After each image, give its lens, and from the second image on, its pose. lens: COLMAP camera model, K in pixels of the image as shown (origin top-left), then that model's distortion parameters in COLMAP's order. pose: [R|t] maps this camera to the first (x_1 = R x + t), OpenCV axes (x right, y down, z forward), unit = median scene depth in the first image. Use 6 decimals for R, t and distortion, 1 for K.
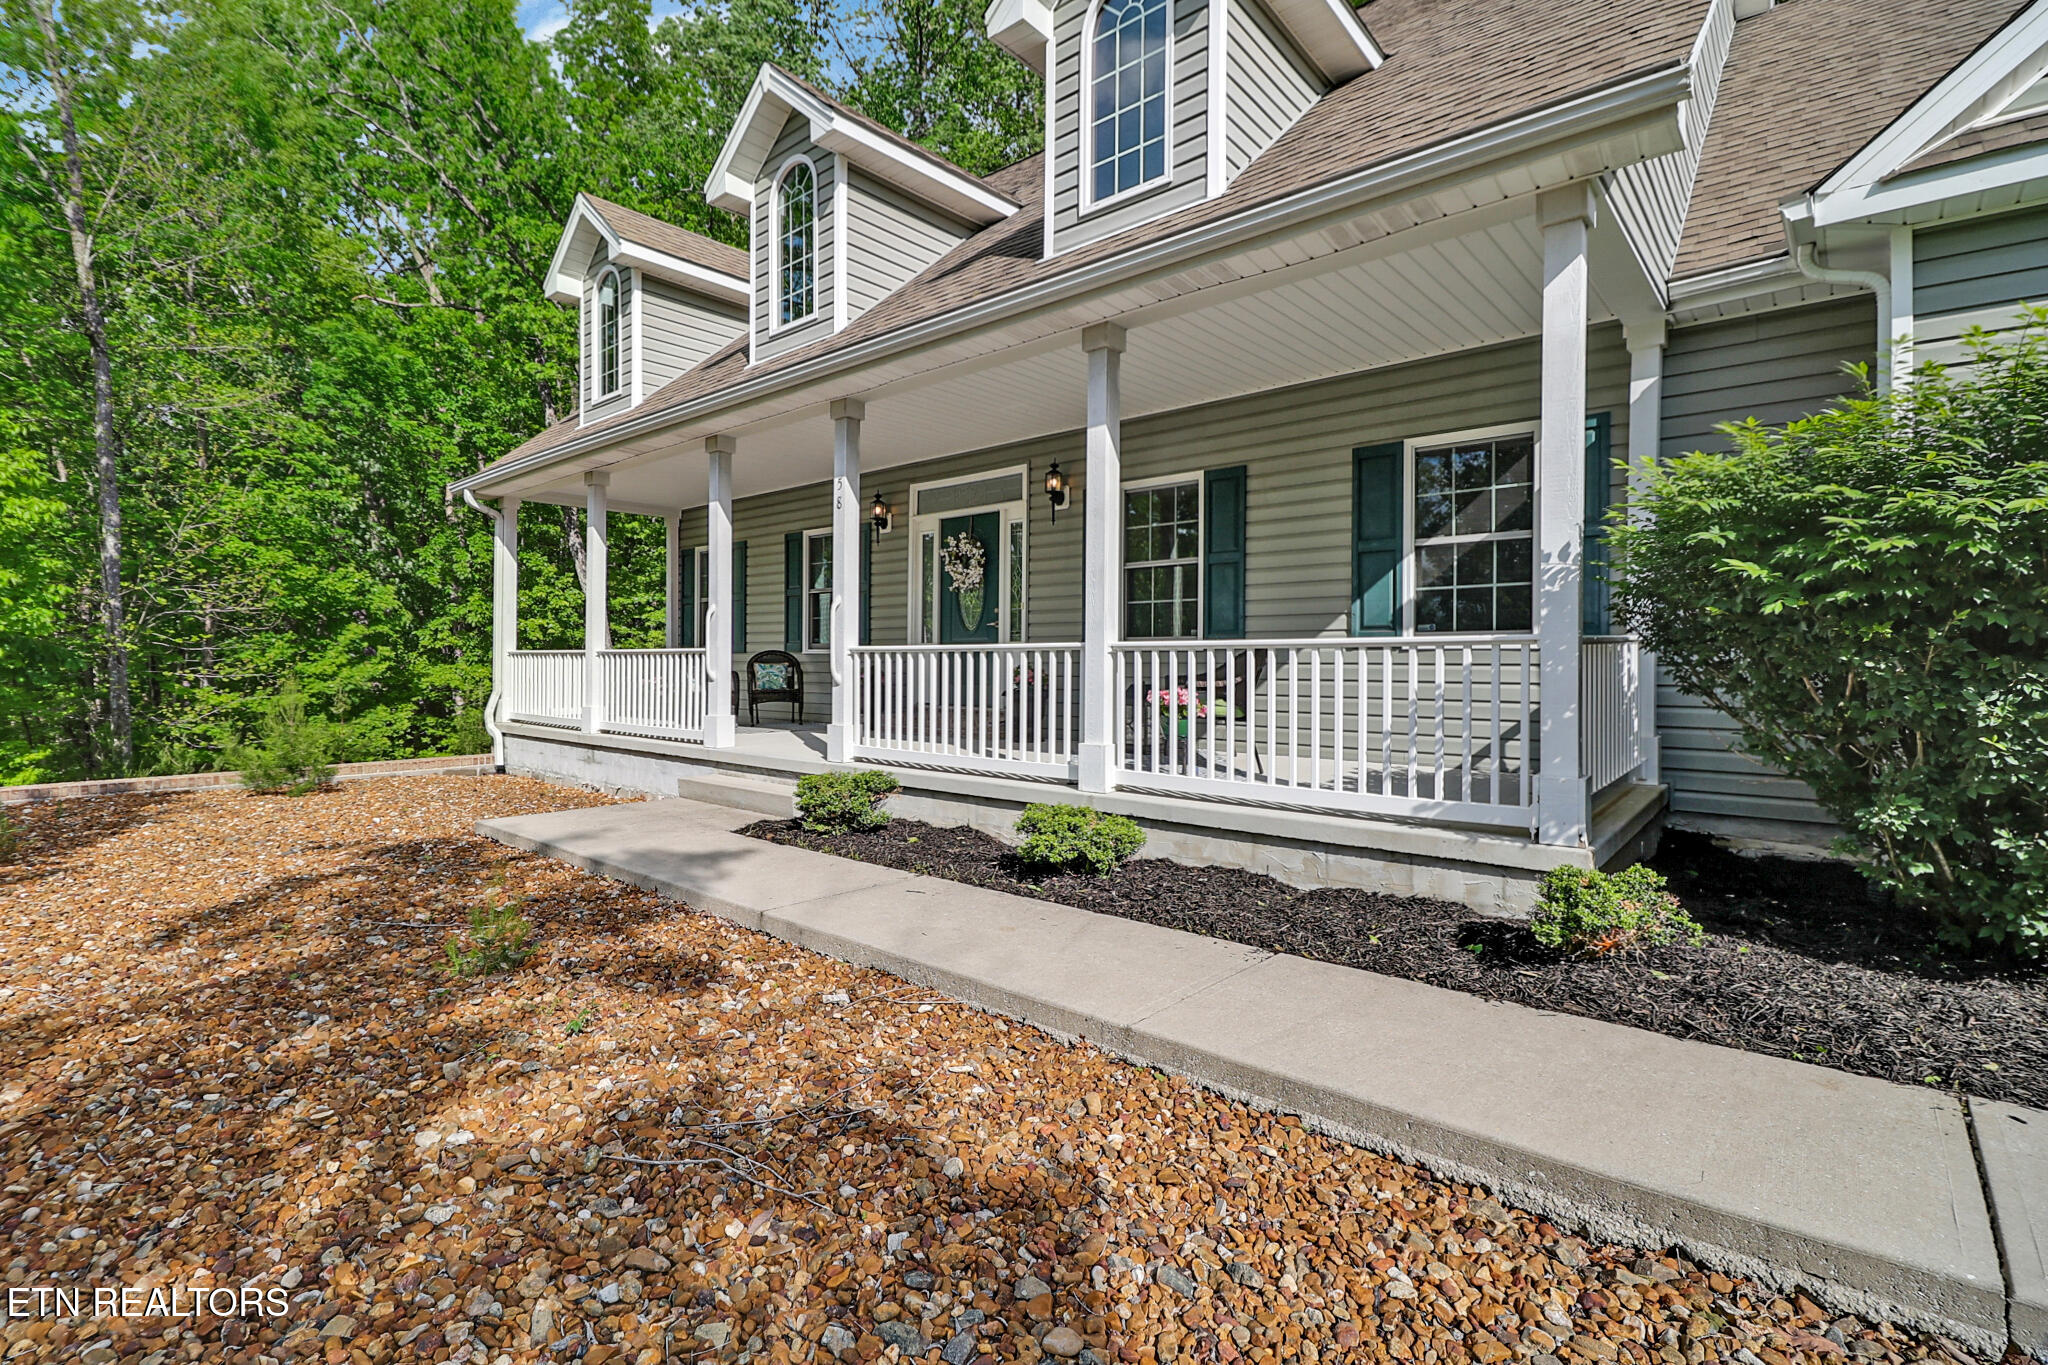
lens RADIAL K [[896.7, 0, 1034.9], [0, 896.7, 667.2], [0, 0, 1]] dist [-0.001083, -0.000162]
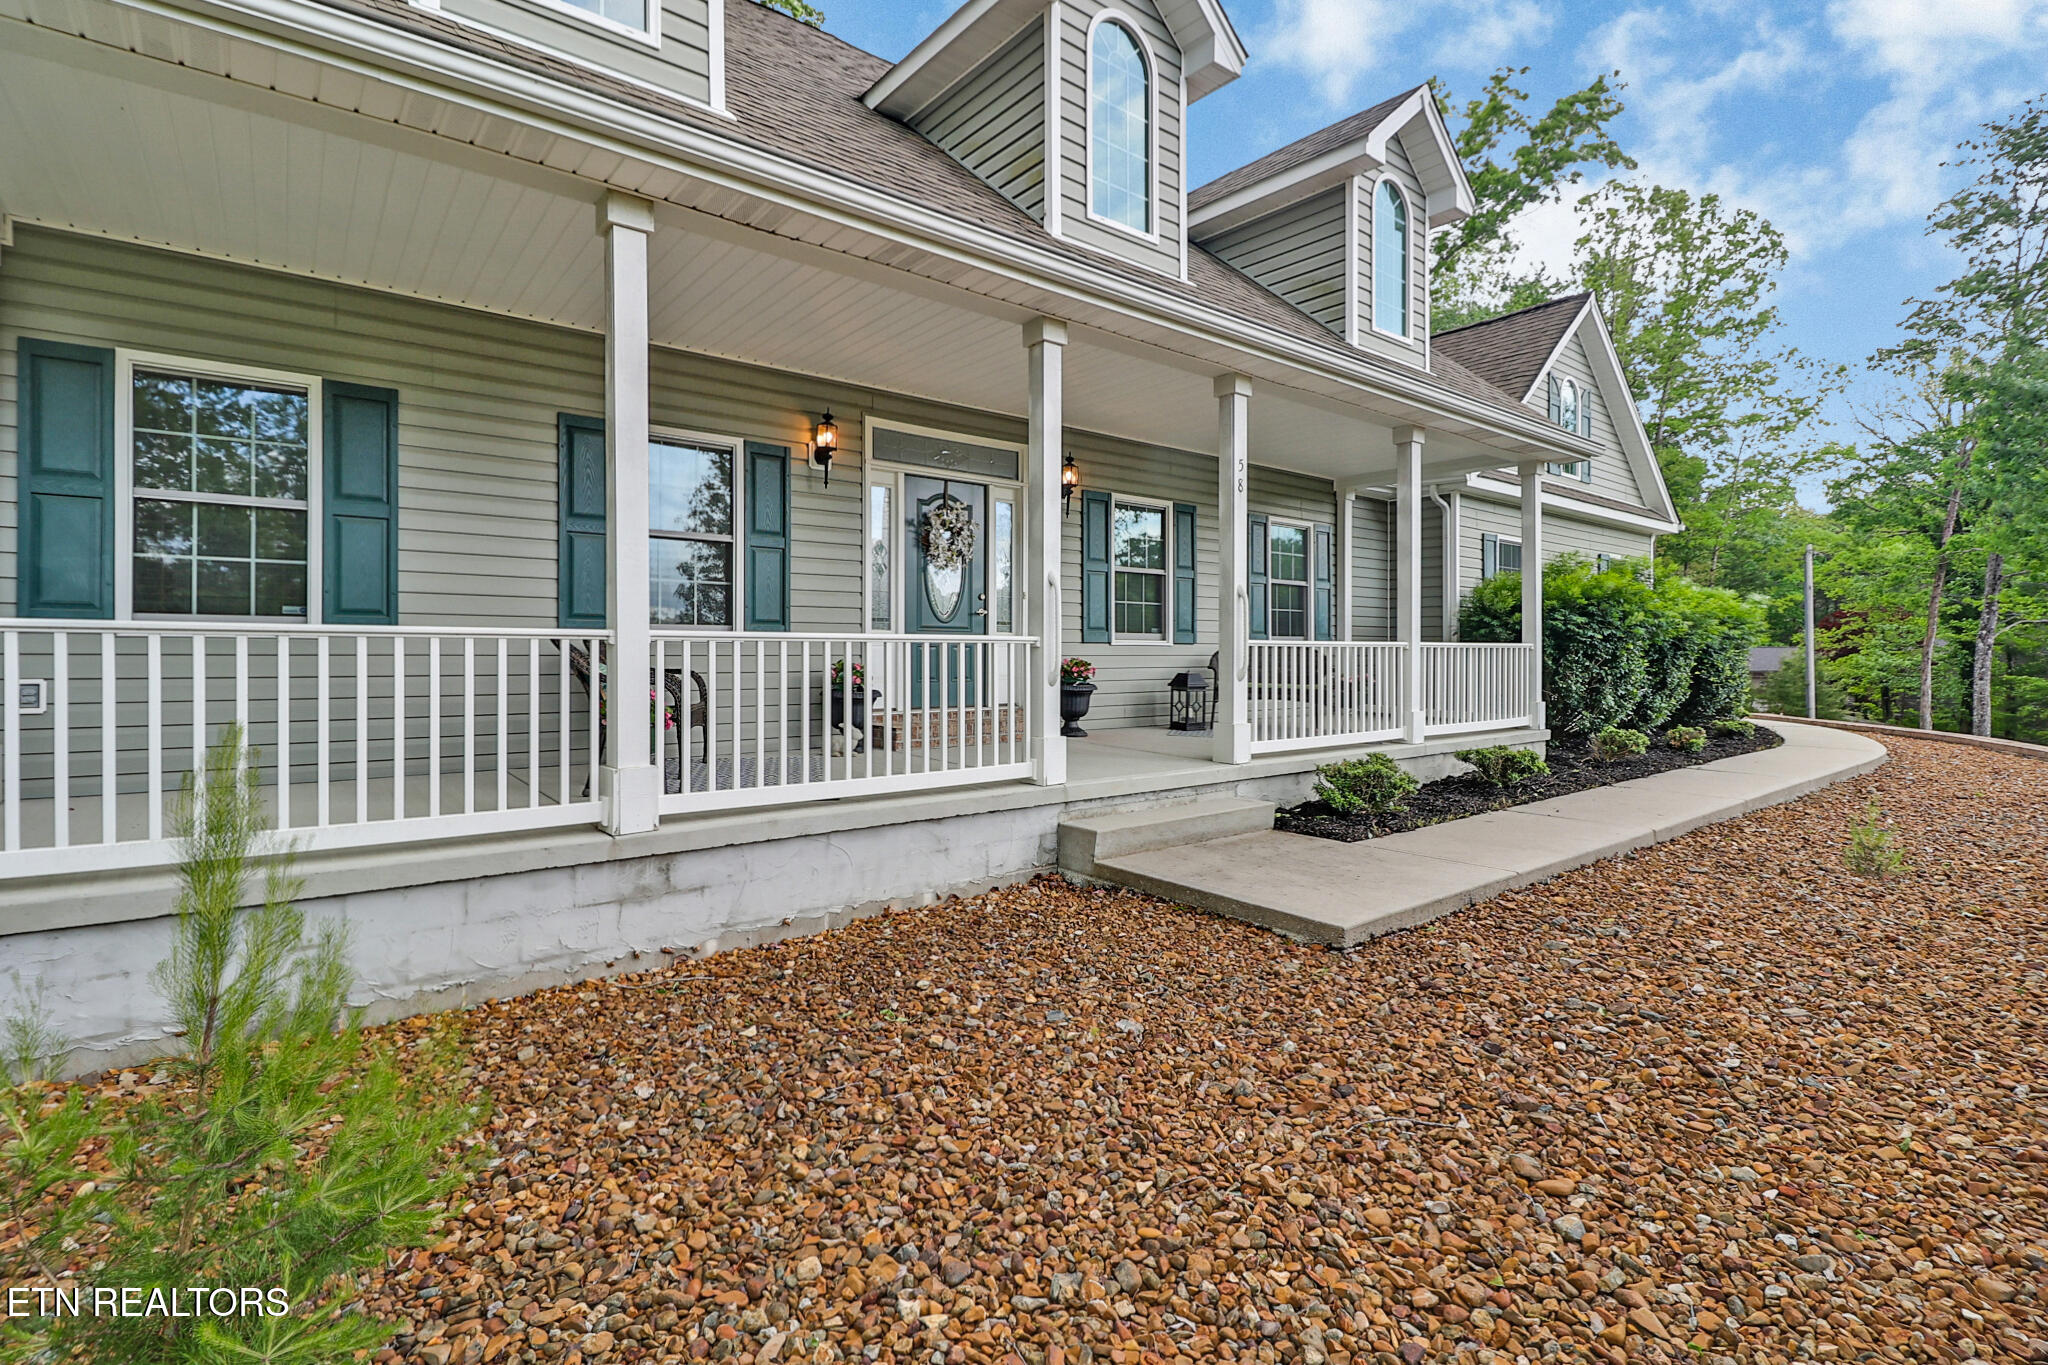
lens RADIAL K [[936.0, 0, 1011.8], [0, 936.0, 657.5], [0, 0, 1]] dist [-0.022681, -0.000526]
pose [[0.214153, -0.003827, 0.976793, -0.868130], [0.003157, 0.999990, 0.003225, -0.006396], [-0.976795, 0.002393, 0.214163, 0.722090]]
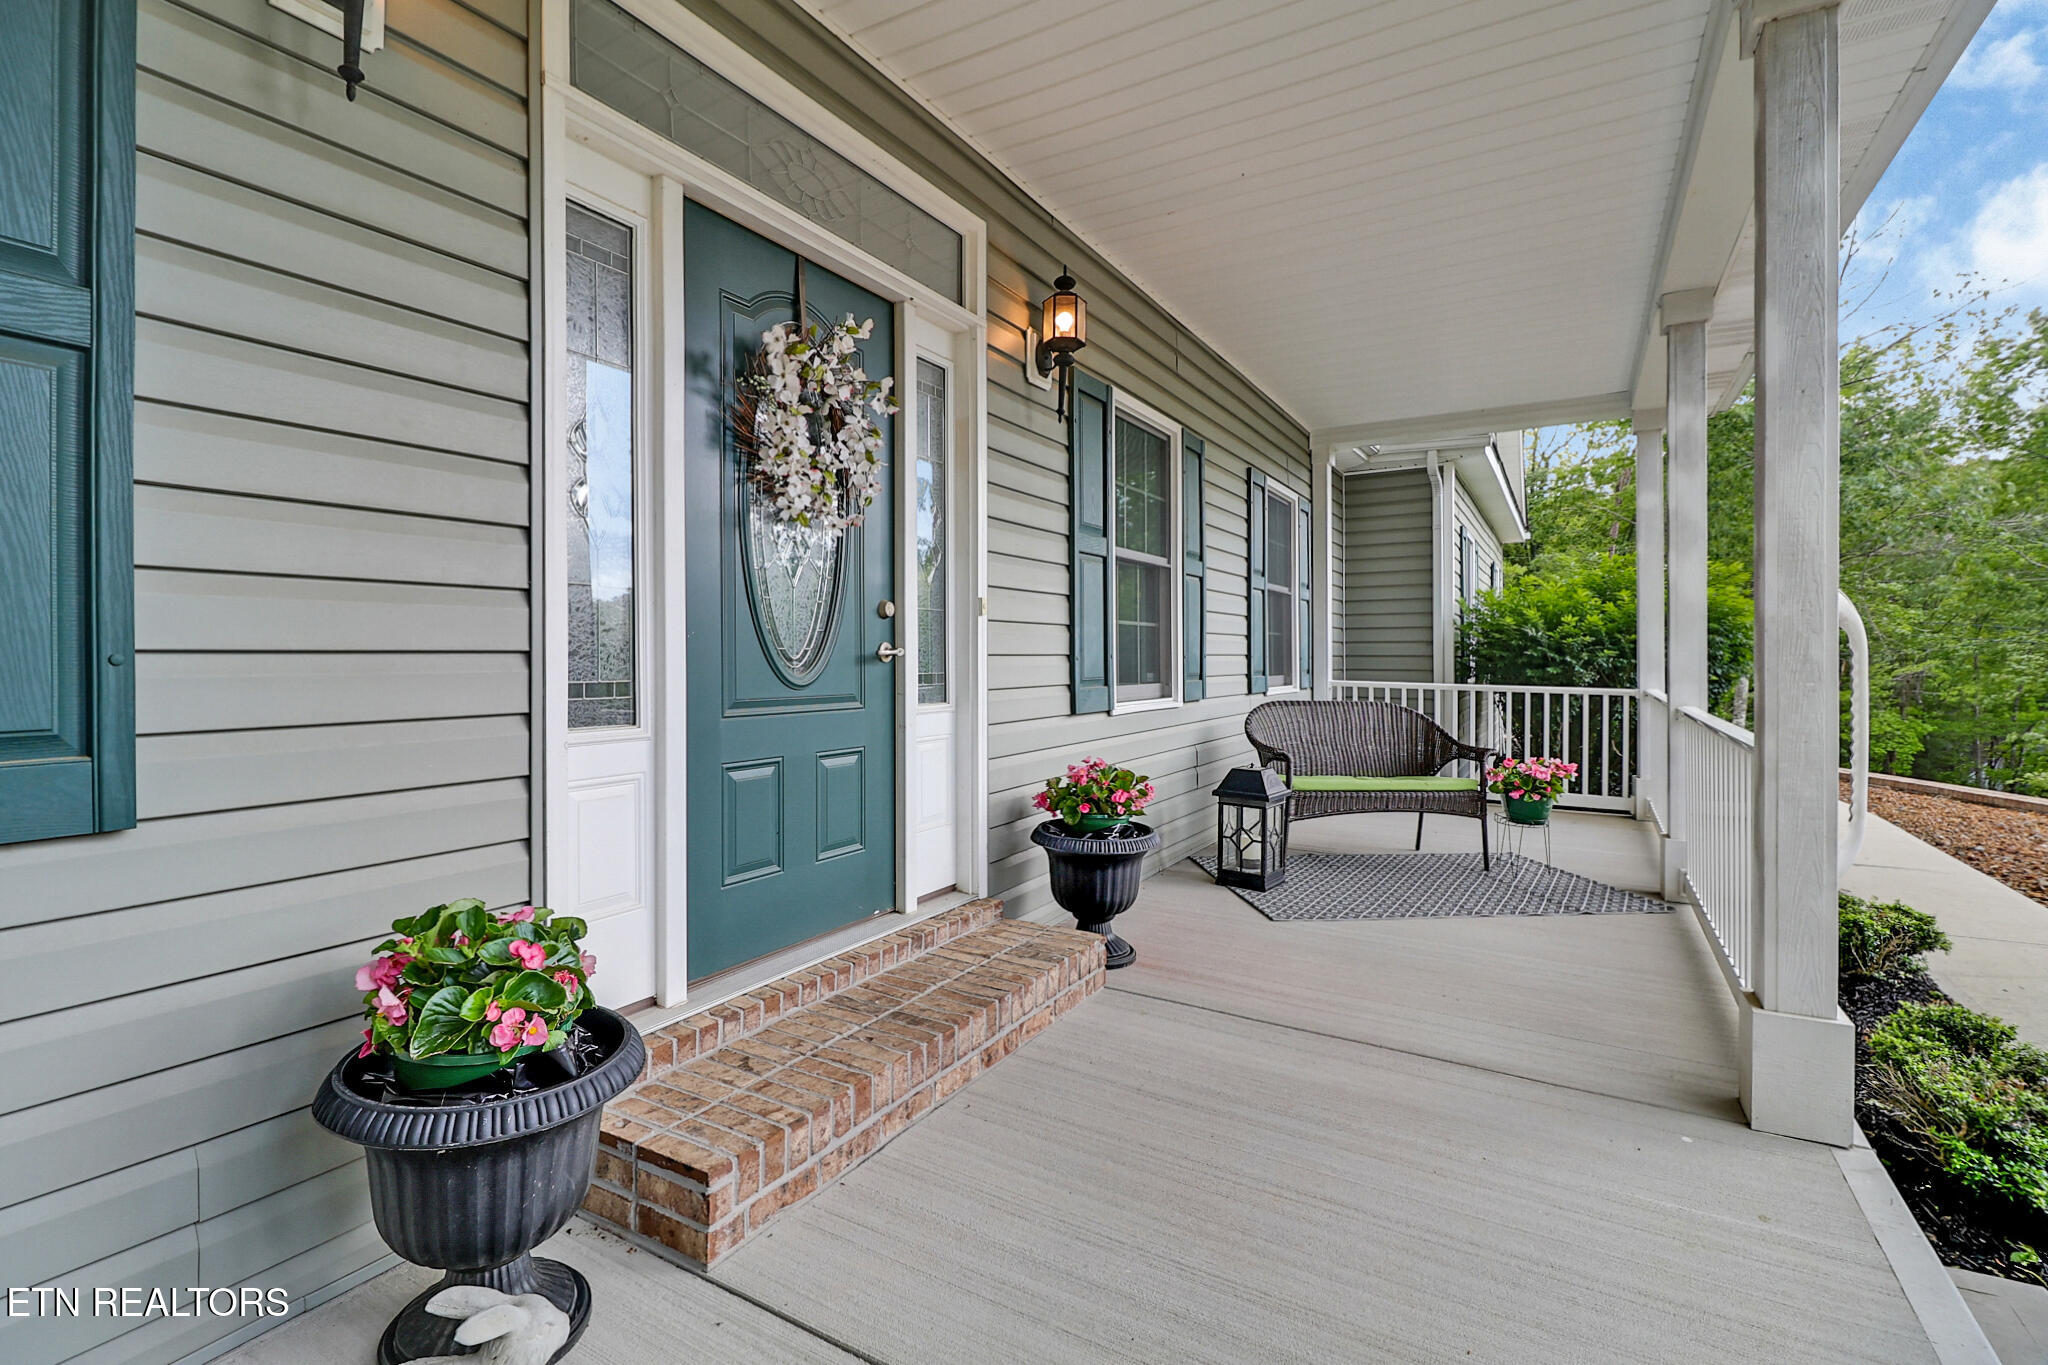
lens RADIAL K [[933.4, 0, 1016.5], [0, 933.4, 651.0], [0, 0, 1]] dist [-0.000926, -0.000282]
pose [[-0.162190, 0.004145, 0.986751, -0.348603], [0.004017, 0.999986, -0.003541, -0.044234], [-0.986751, 0.003389, -0.162204, 0.939624]]
